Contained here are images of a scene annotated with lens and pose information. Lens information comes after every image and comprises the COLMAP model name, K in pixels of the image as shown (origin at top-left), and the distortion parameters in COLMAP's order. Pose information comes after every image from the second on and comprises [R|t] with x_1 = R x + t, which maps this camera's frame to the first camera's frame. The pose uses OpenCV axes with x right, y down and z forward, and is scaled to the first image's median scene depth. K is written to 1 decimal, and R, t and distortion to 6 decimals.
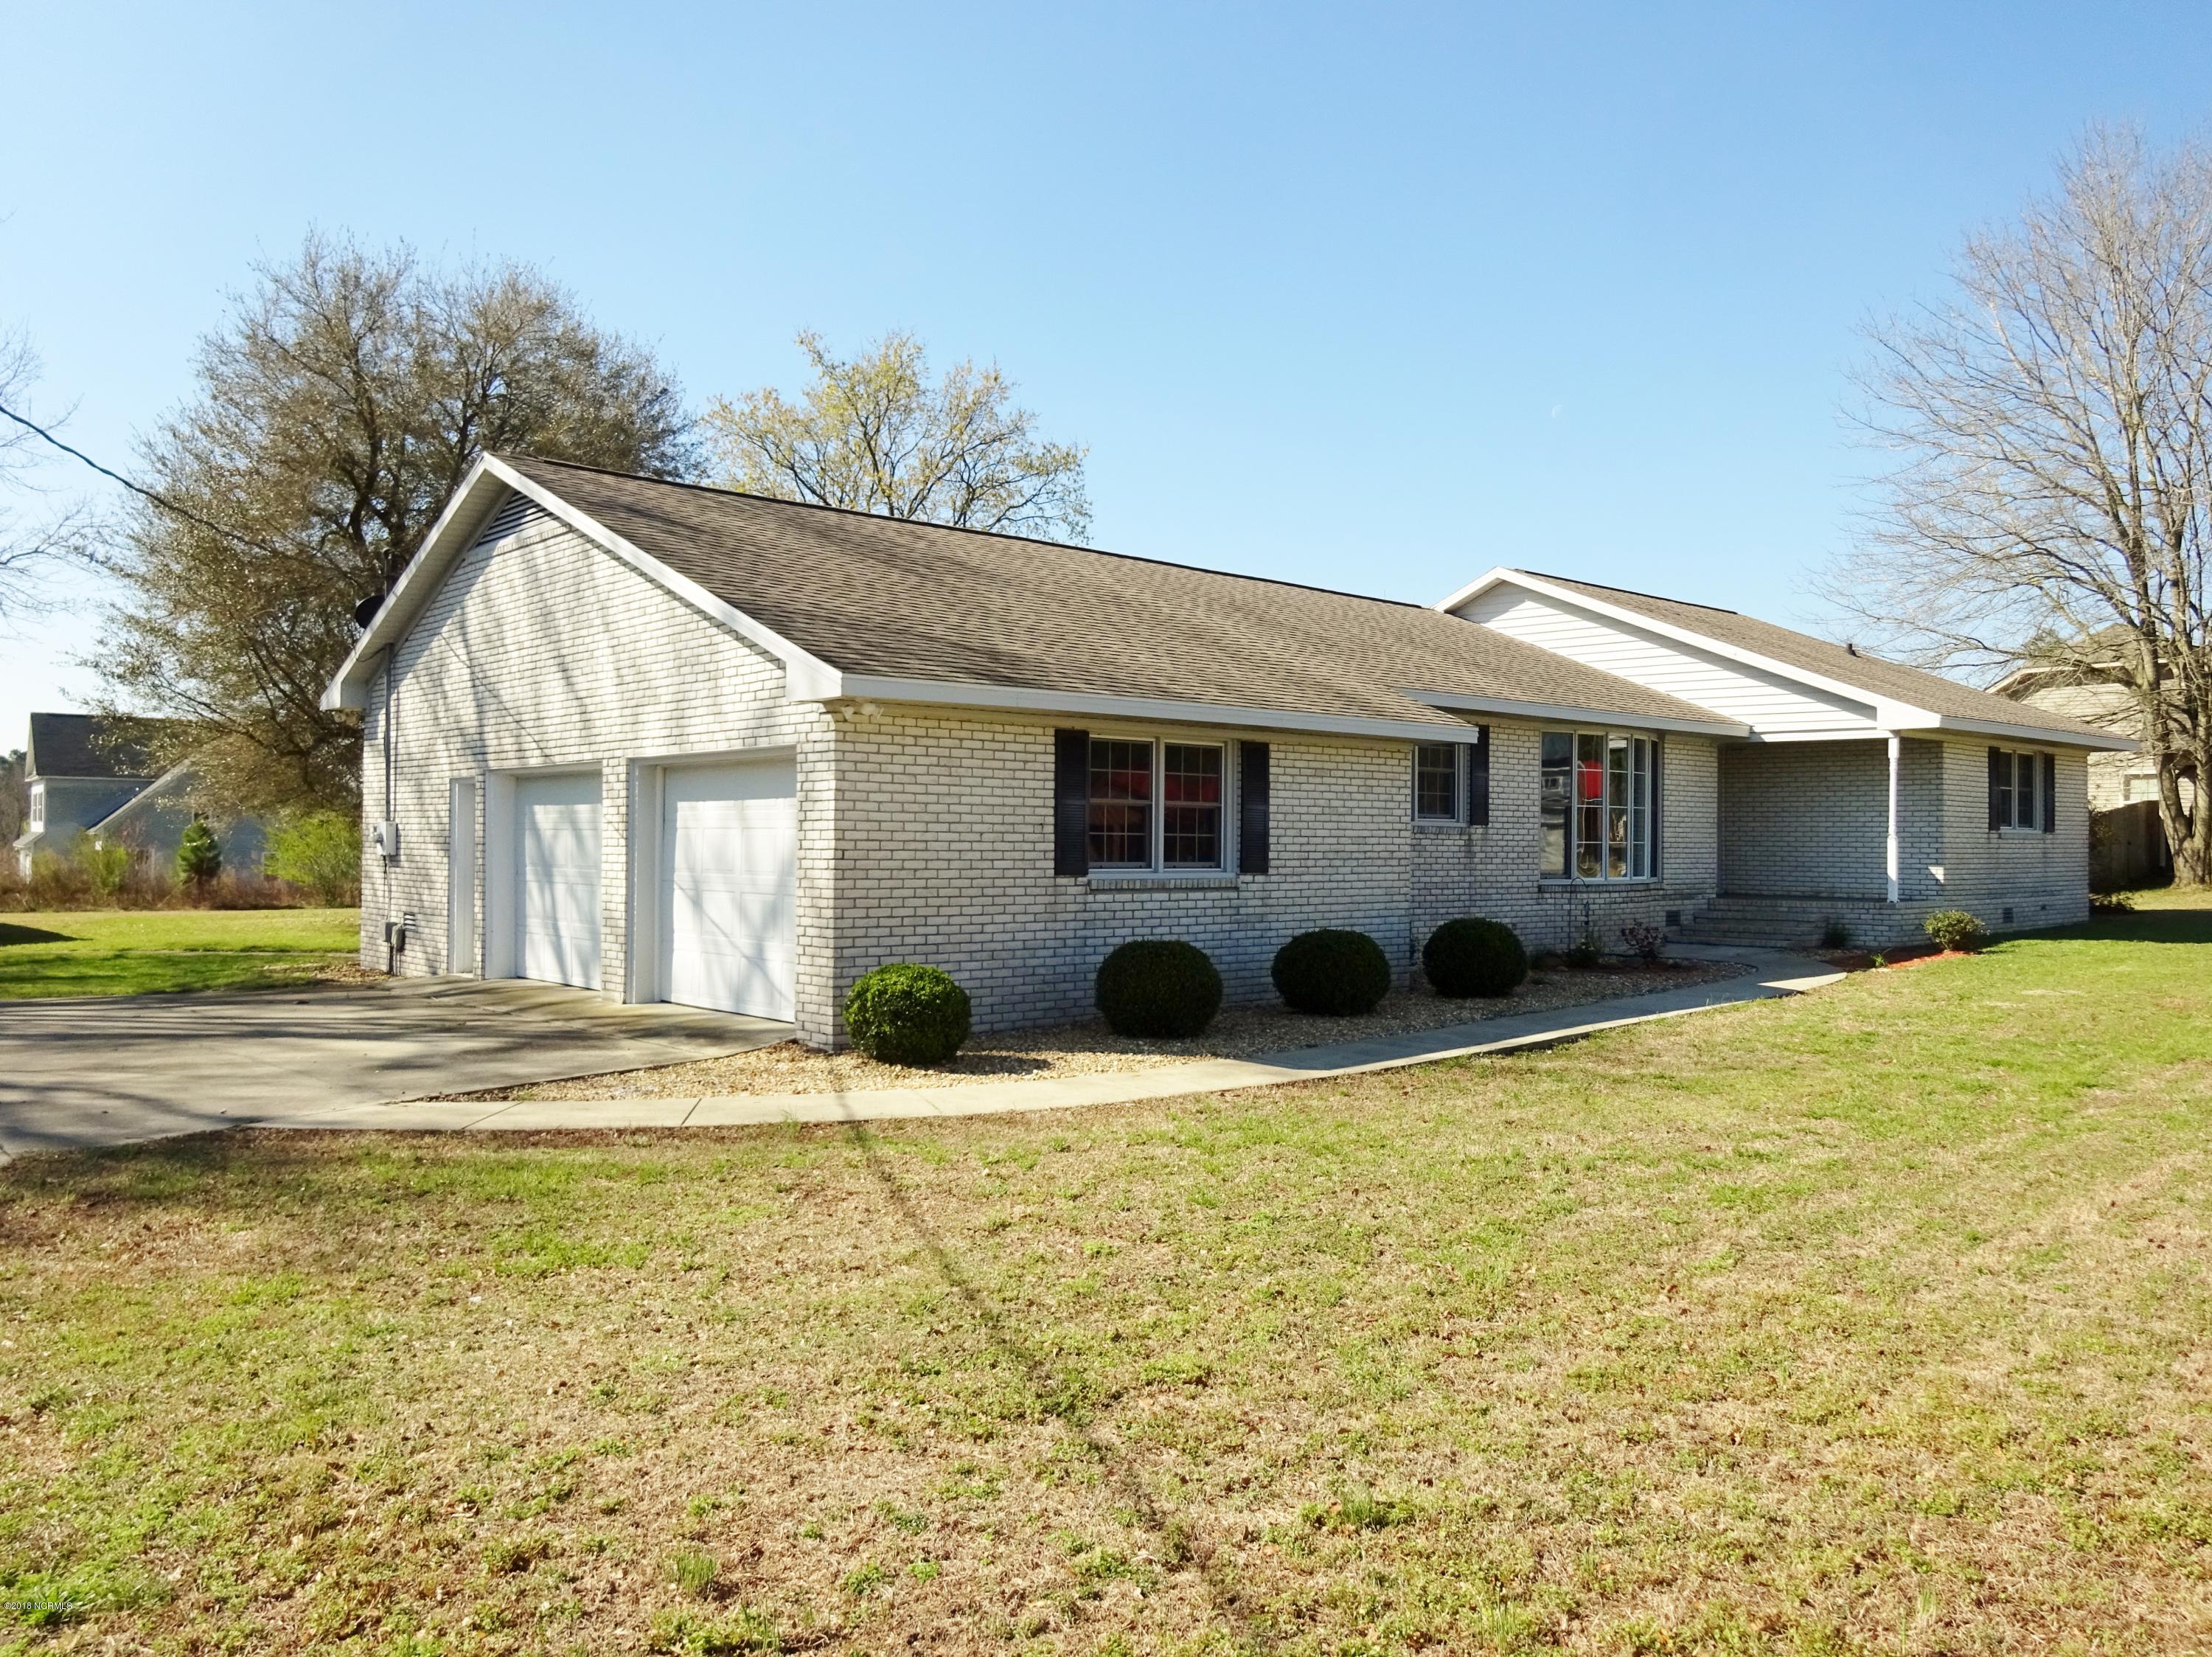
lens RADIAL K [[1564.2, 0, 1106.0], [0, 1564.2, 828.5], [0, 0, 1]] dist [0.005436, 0.000681]
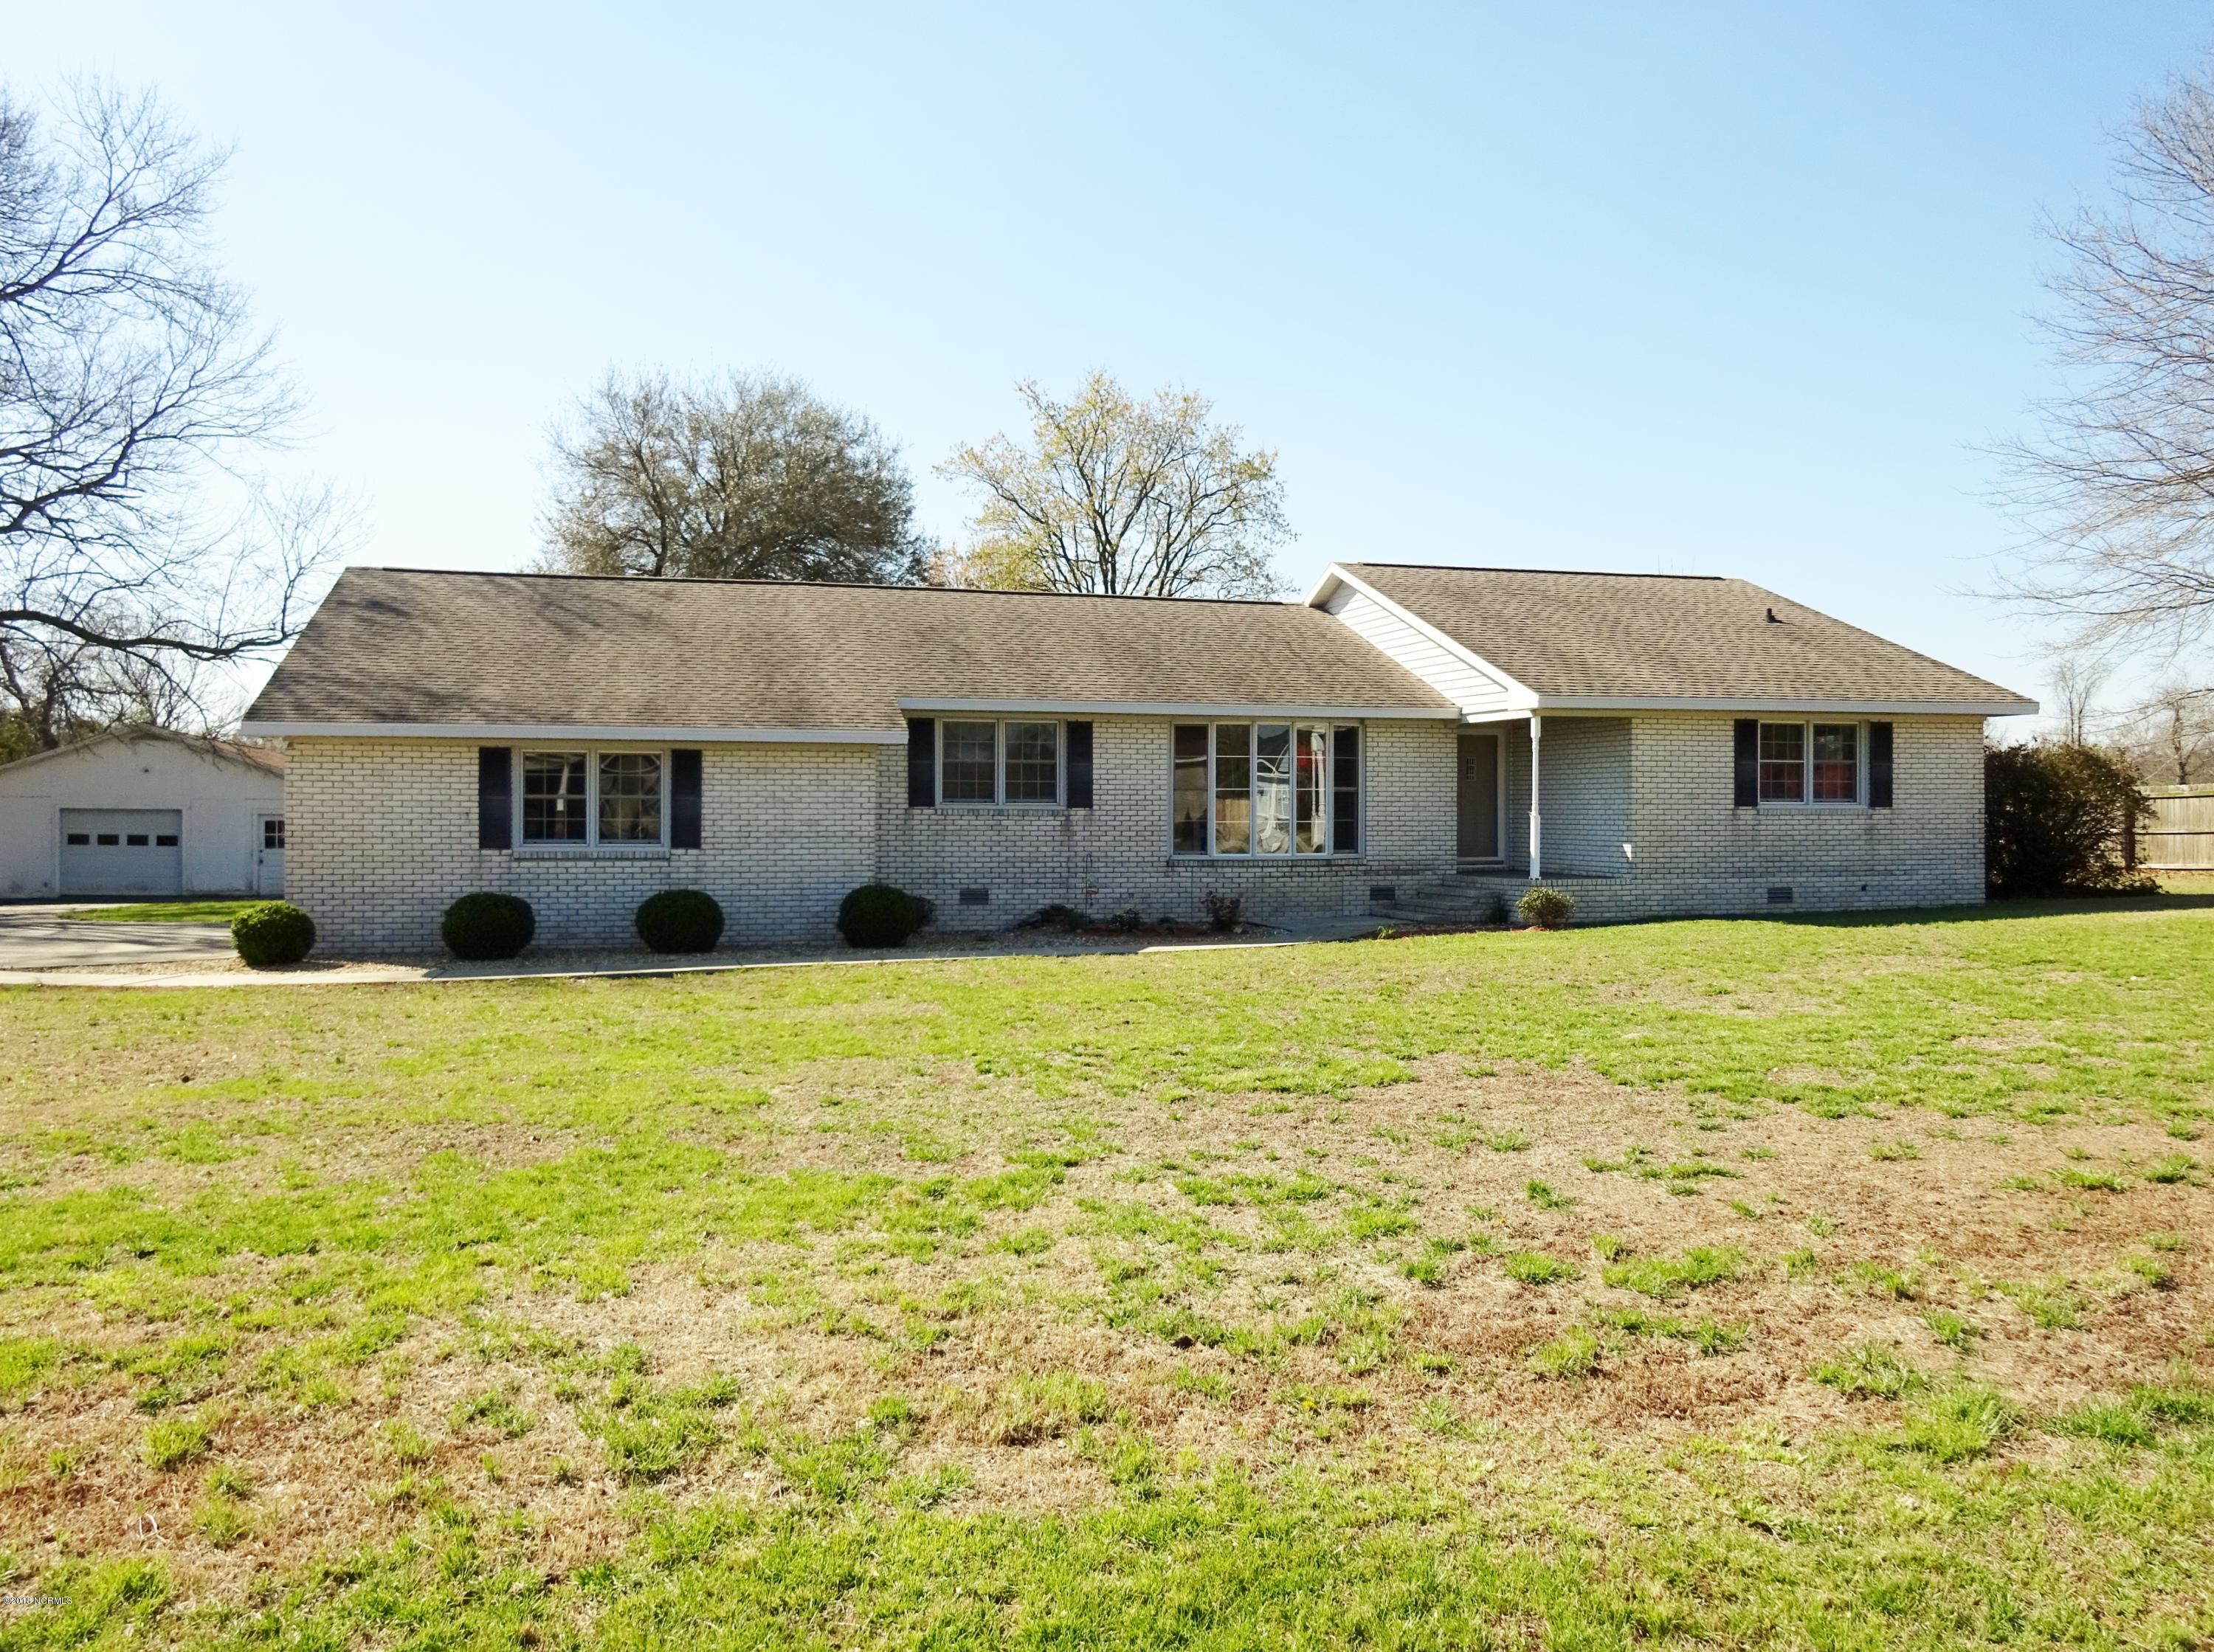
lens RADIAL K [[1600.0, 0, 1107.0], [0, 1600.0, 826.0], [0, 0, 1]] dist [0.003429, -0.002316]
pose [[0.899265, -0.006367, -0.437358, 0.706779], [0.010341, 0.999924, 0.006706, 0.003157], [0.437282, -0.010553, 0.899263, -0.053444]]
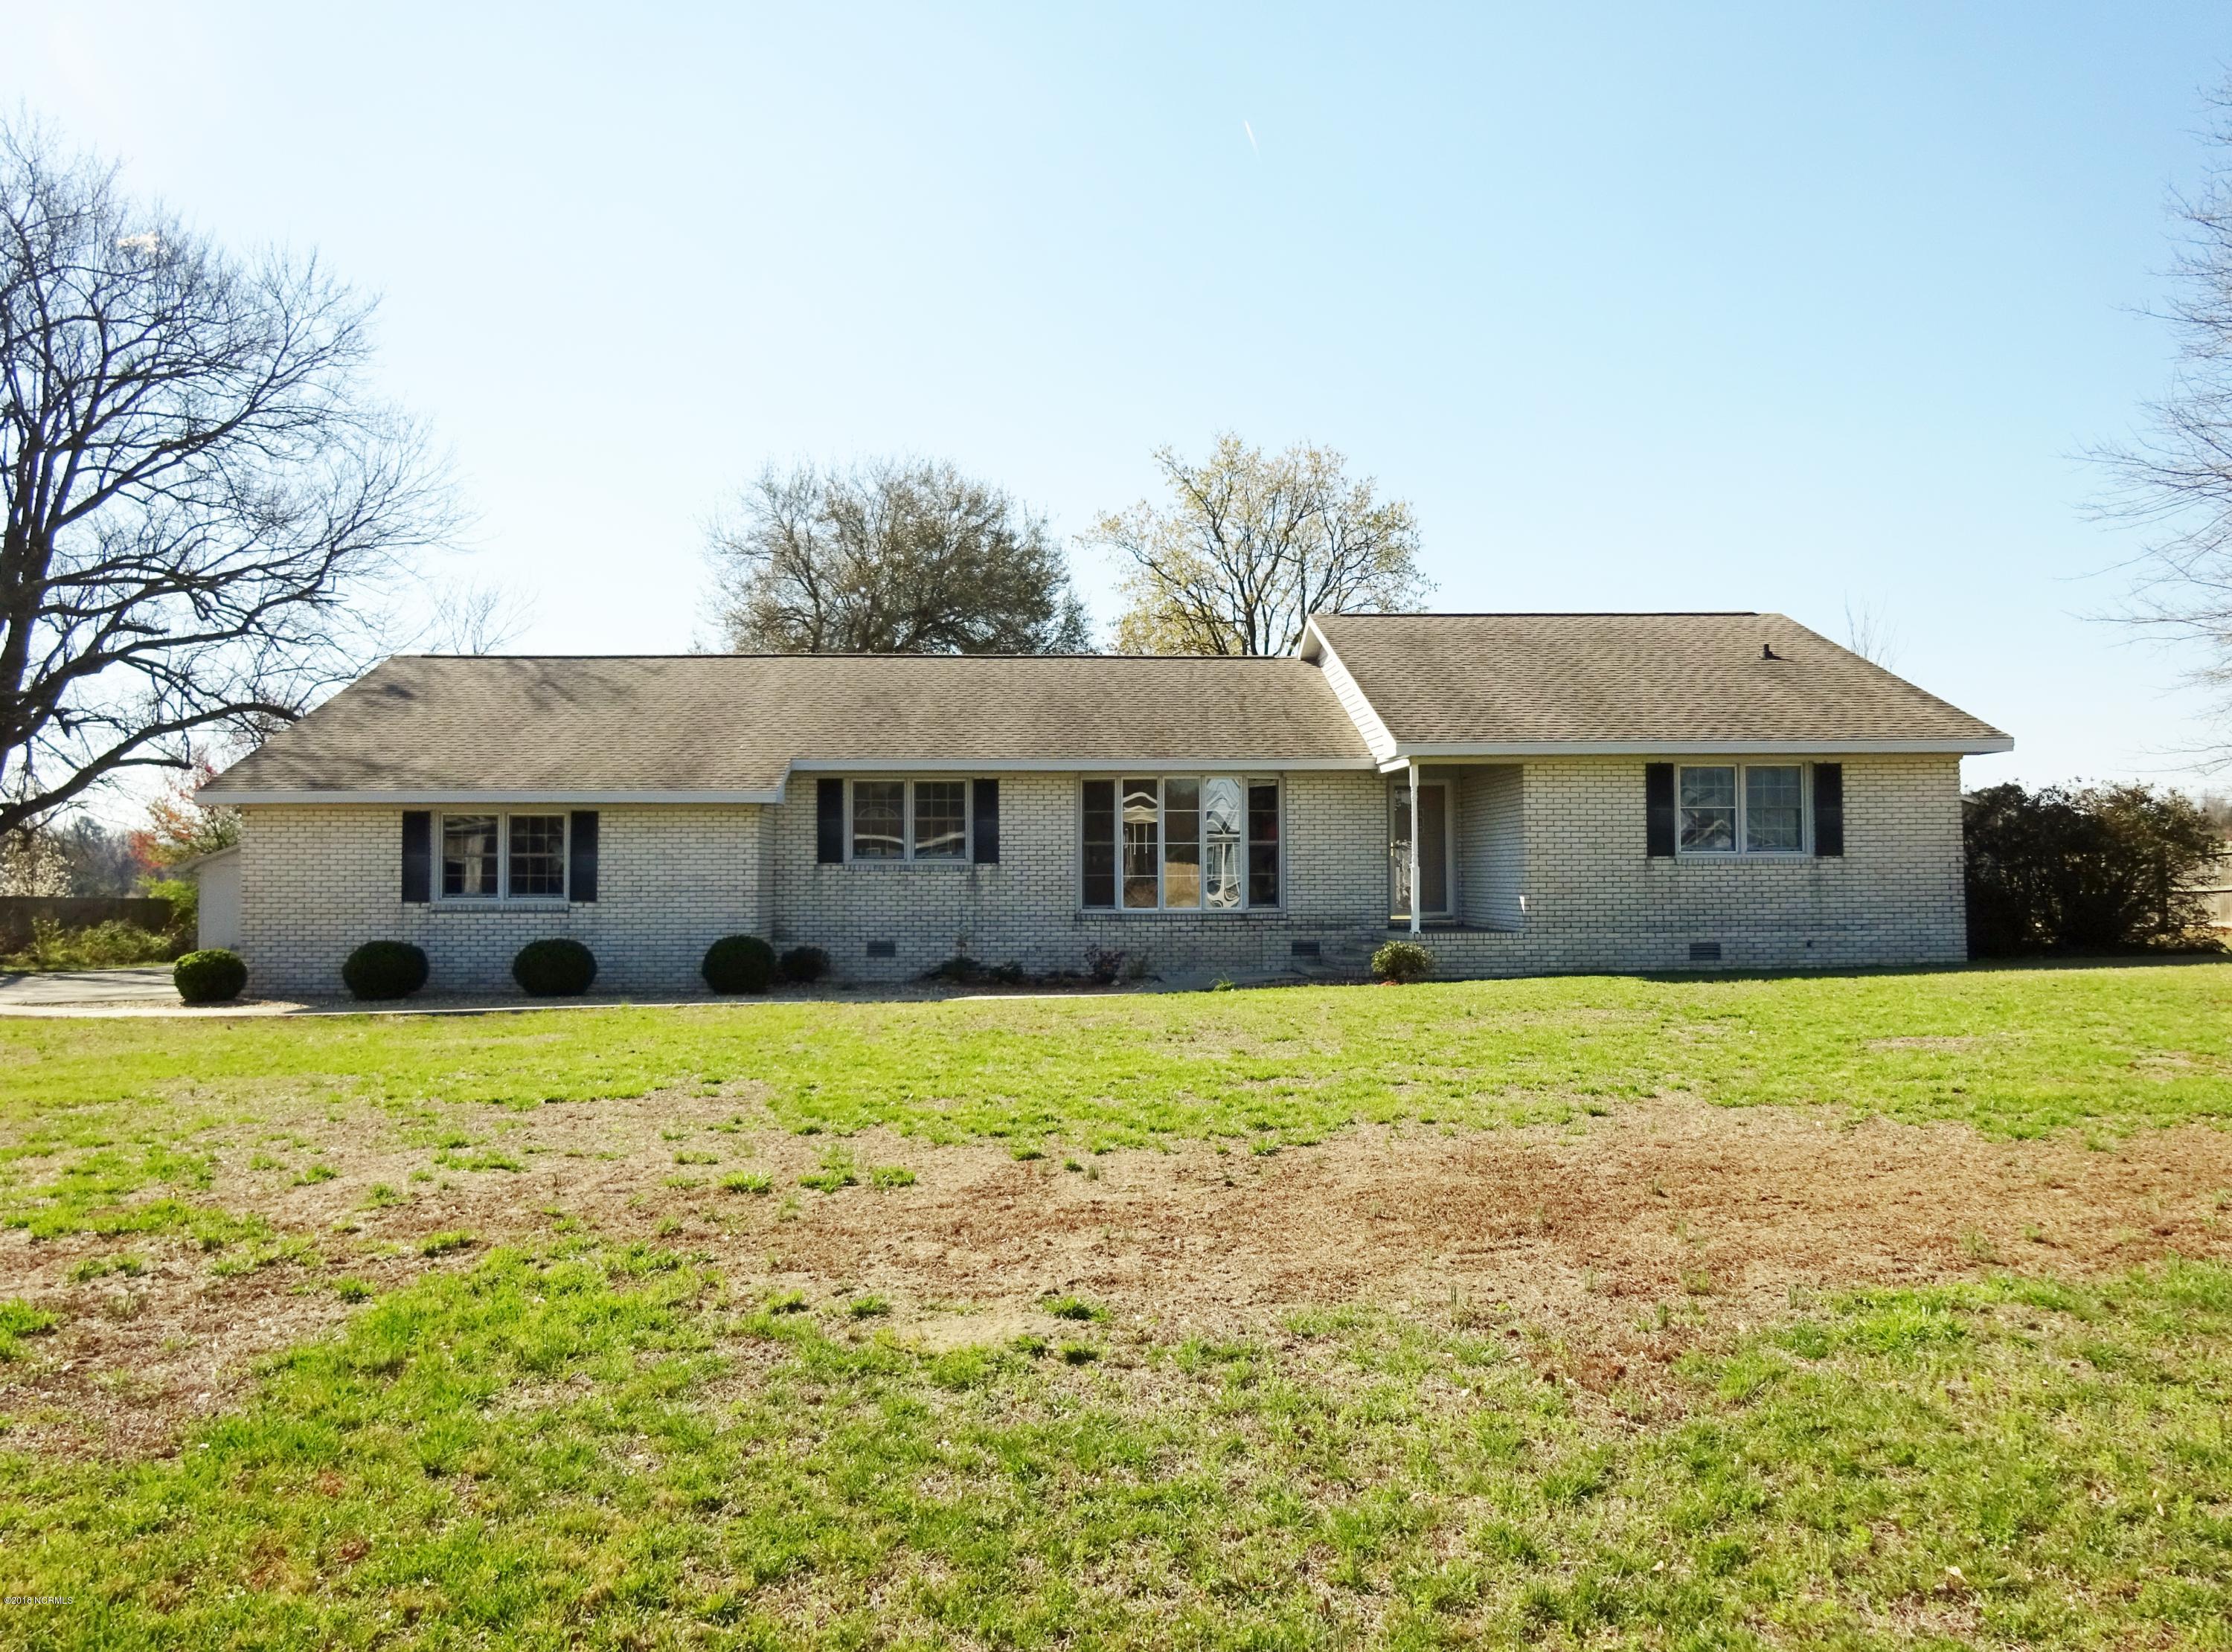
lens RADIAL K [[1638.7, 0, 1116.0], [0, 1638.7, 826.0], [0, 0, 1]] dist [0.002487, 0.002308]
pose [[0.778195, -0.035479, -0.627020, 1.002772], [0.015043, 0.999170, -0.037867, 0.016667], [0.627843, 0.020035, 0.778082, 0.081376]]
